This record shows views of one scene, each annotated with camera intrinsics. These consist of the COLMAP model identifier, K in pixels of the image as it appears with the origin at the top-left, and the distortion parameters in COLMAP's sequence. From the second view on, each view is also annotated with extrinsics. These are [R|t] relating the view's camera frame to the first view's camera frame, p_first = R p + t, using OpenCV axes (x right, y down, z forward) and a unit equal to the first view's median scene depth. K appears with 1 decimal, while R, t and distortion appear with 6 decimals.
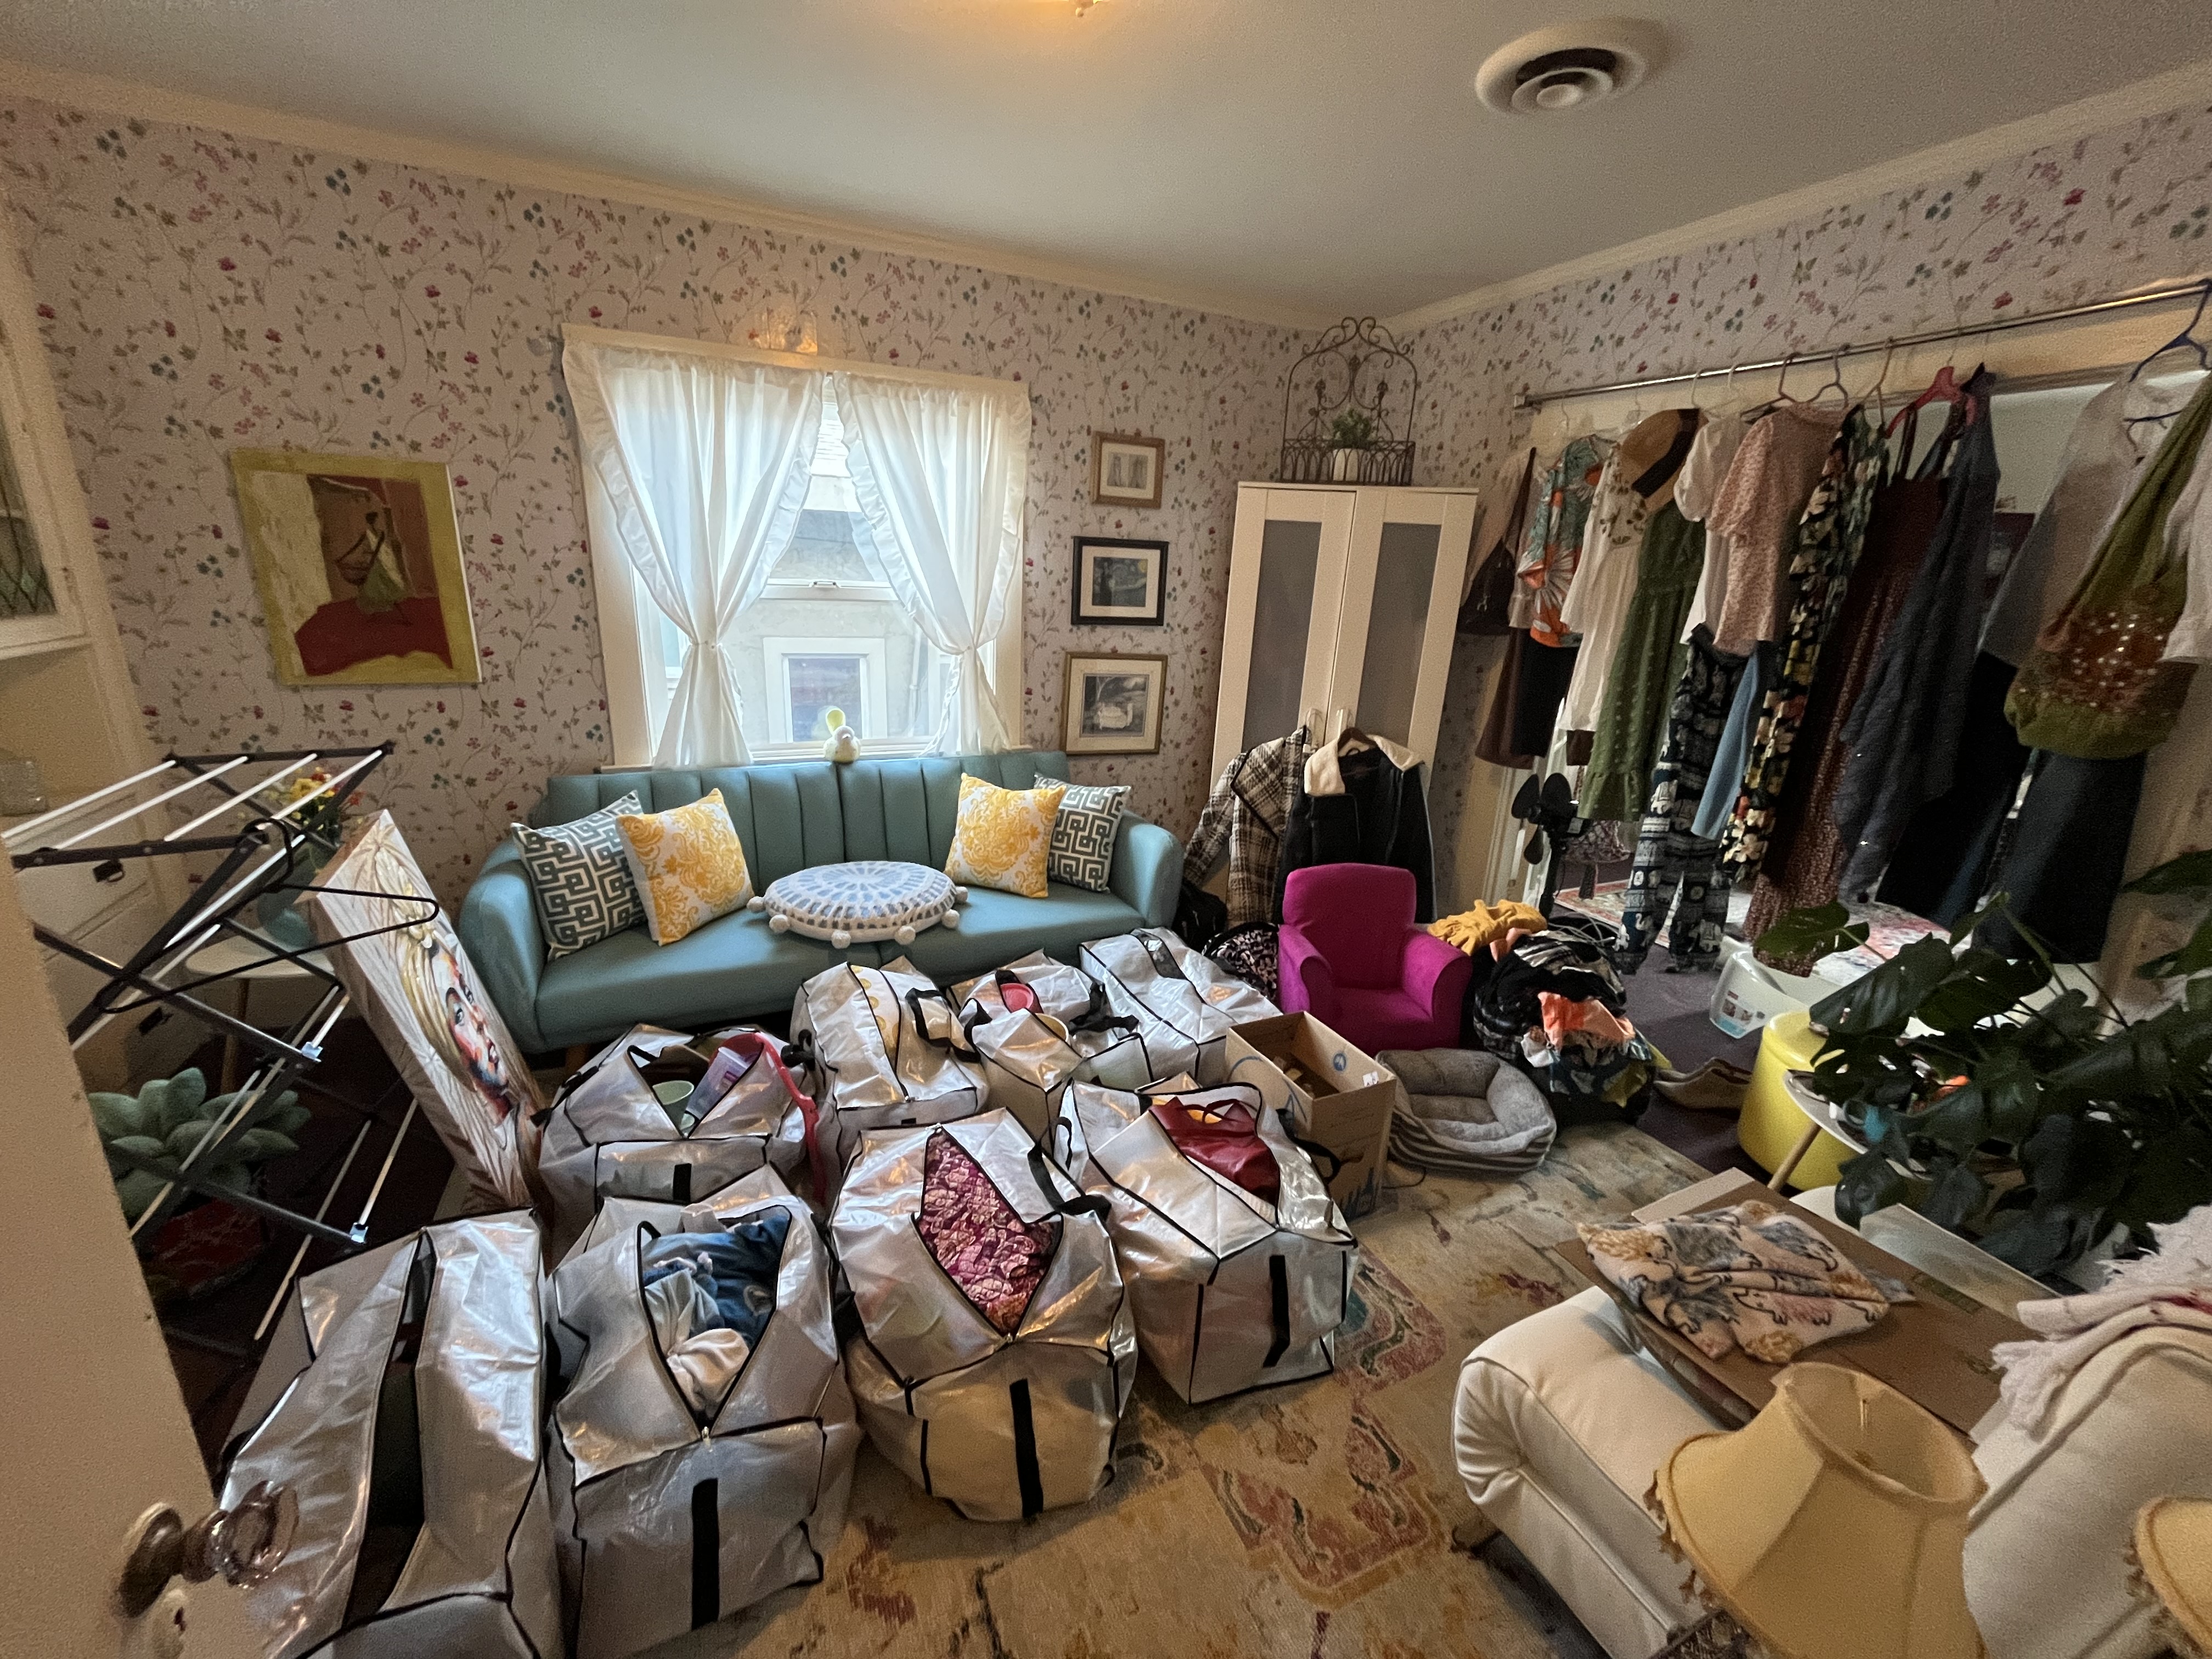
lens RADIAL K [[896.7, 0, 1106.0], [0, 896.7, 829.5], [0, 0, 1]] dist [-0.001772, -0.000036]
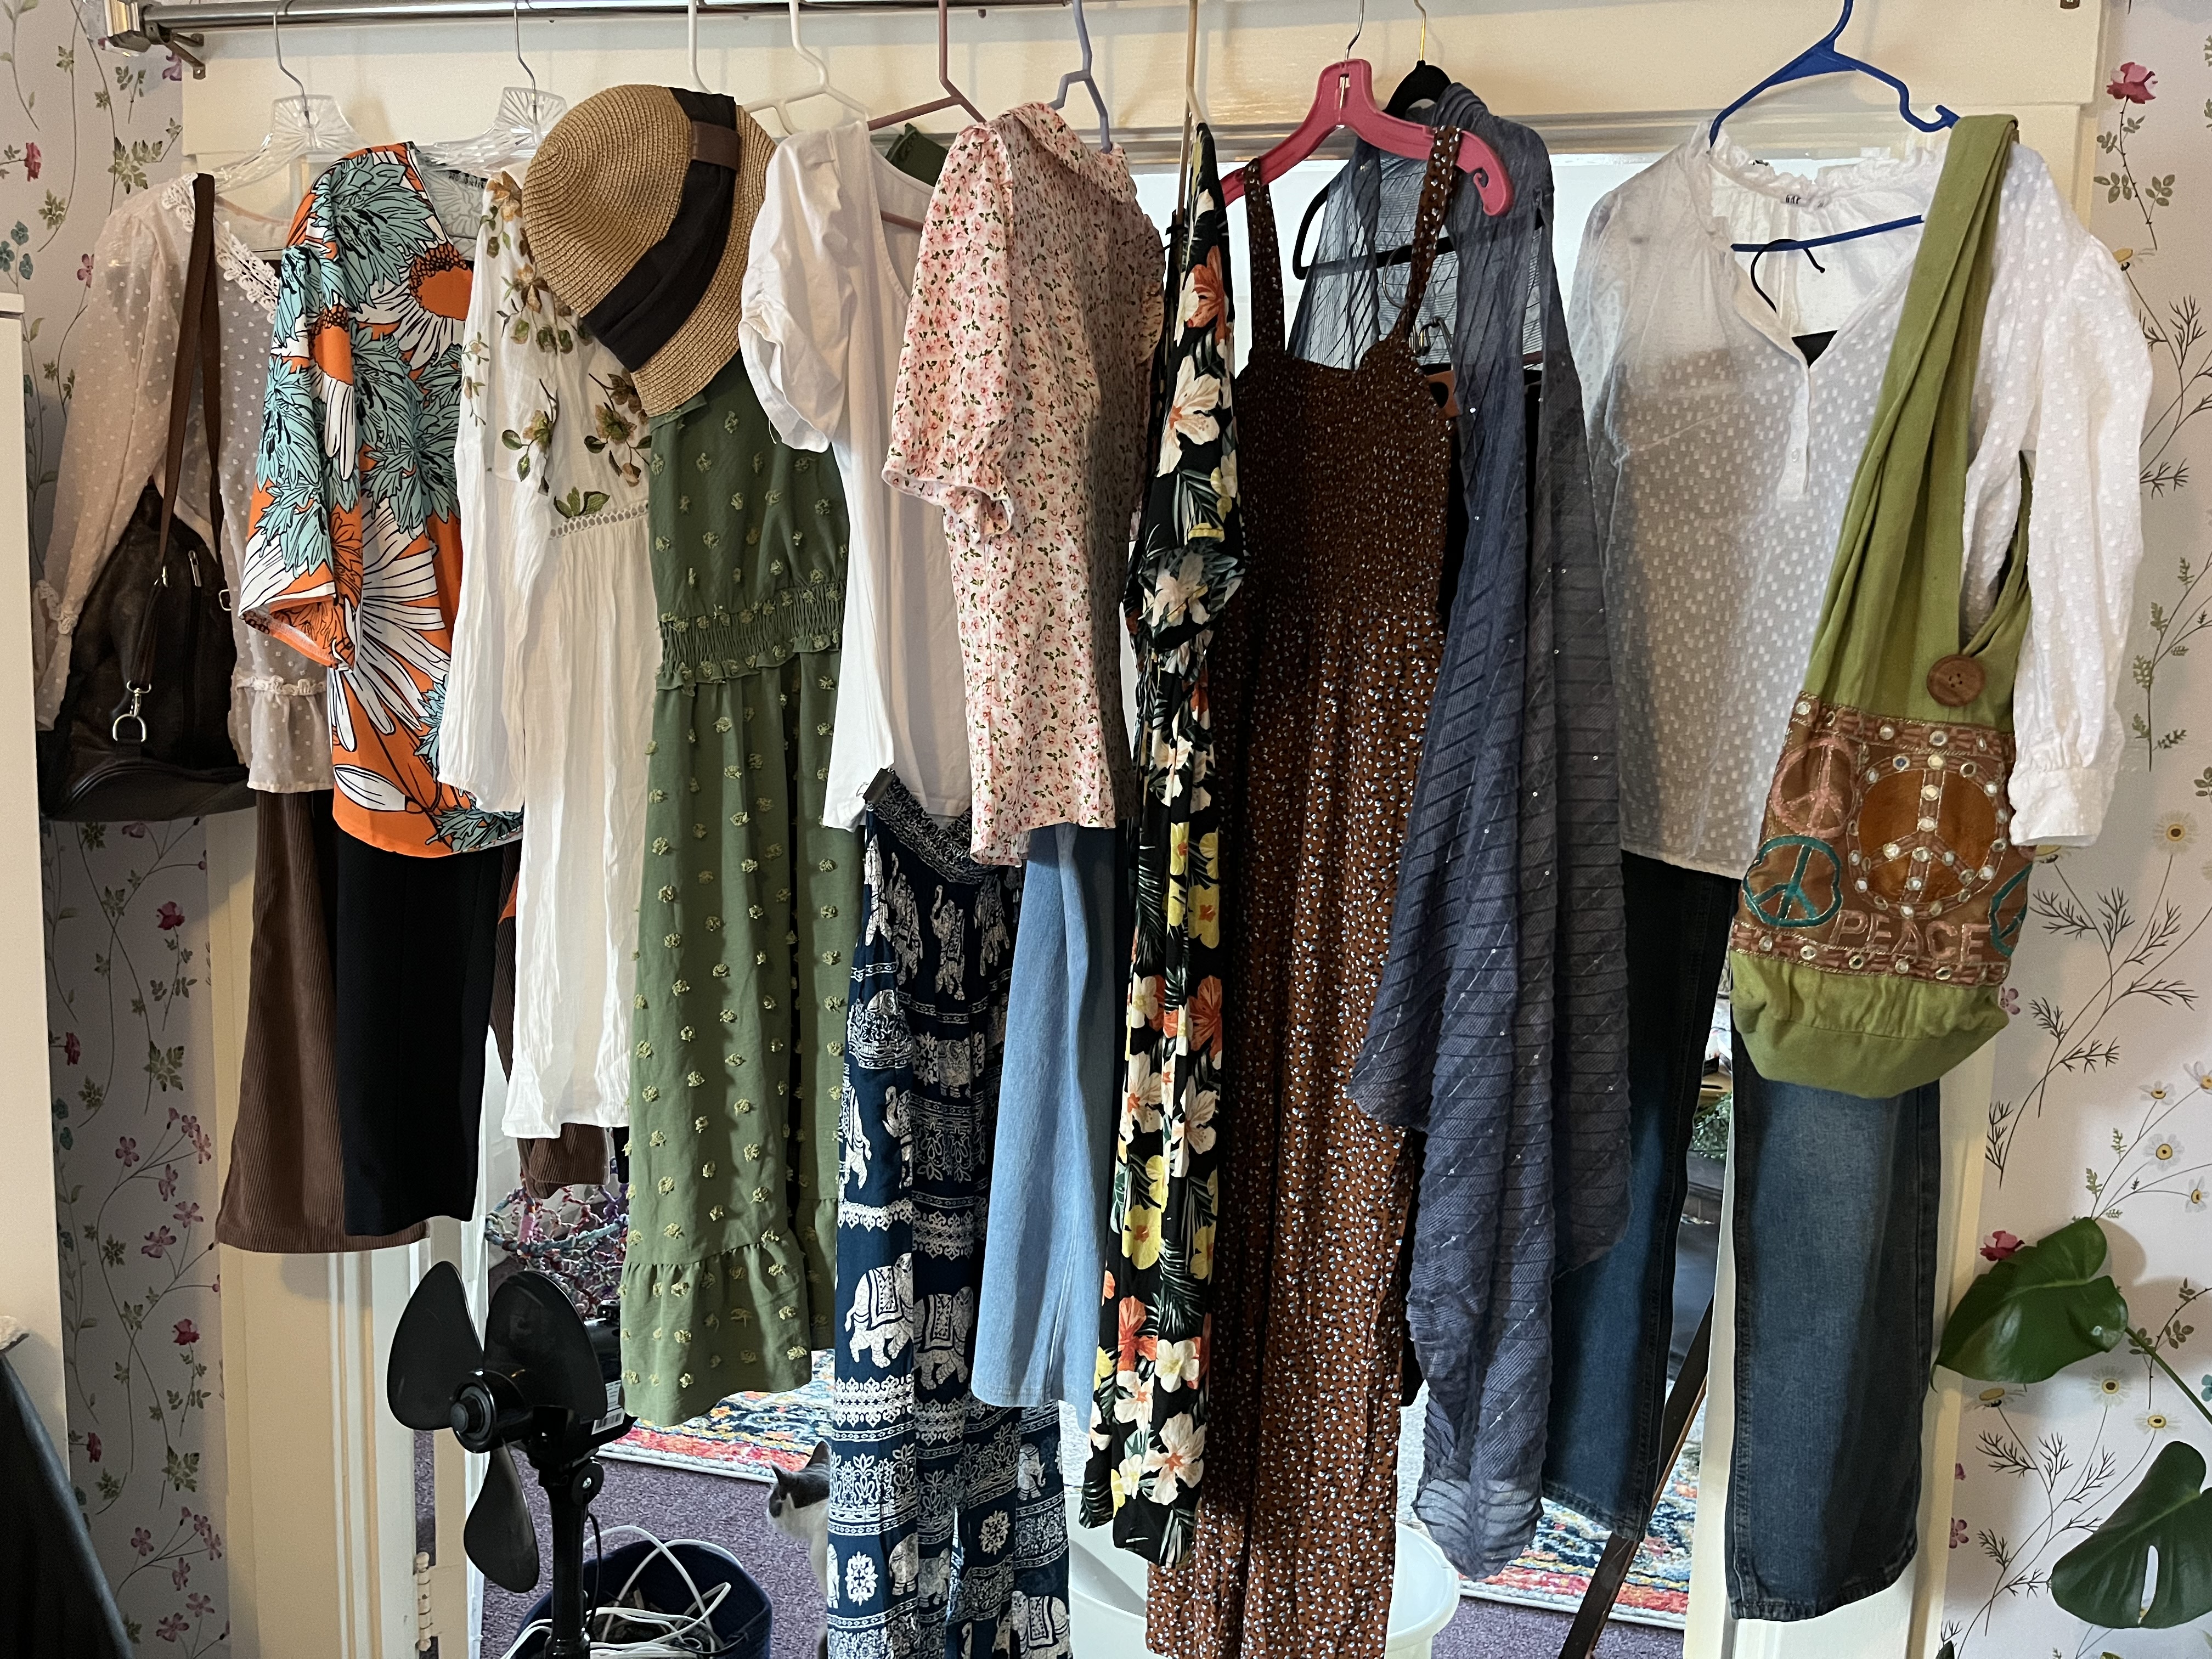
lens RADIAL K [[1632.0, 0, 1106.0], [0, 1632.0, 829.5], [0, 0, 1]] dist [0.068641, -0.087053]
pose [[0.619539, -0.133873, 0.773466, 0.250843], [0.213238, 0.976999, -0.001701, -0.182757], [-0.755448, 0.165986, 0.633836, 0.551077]]
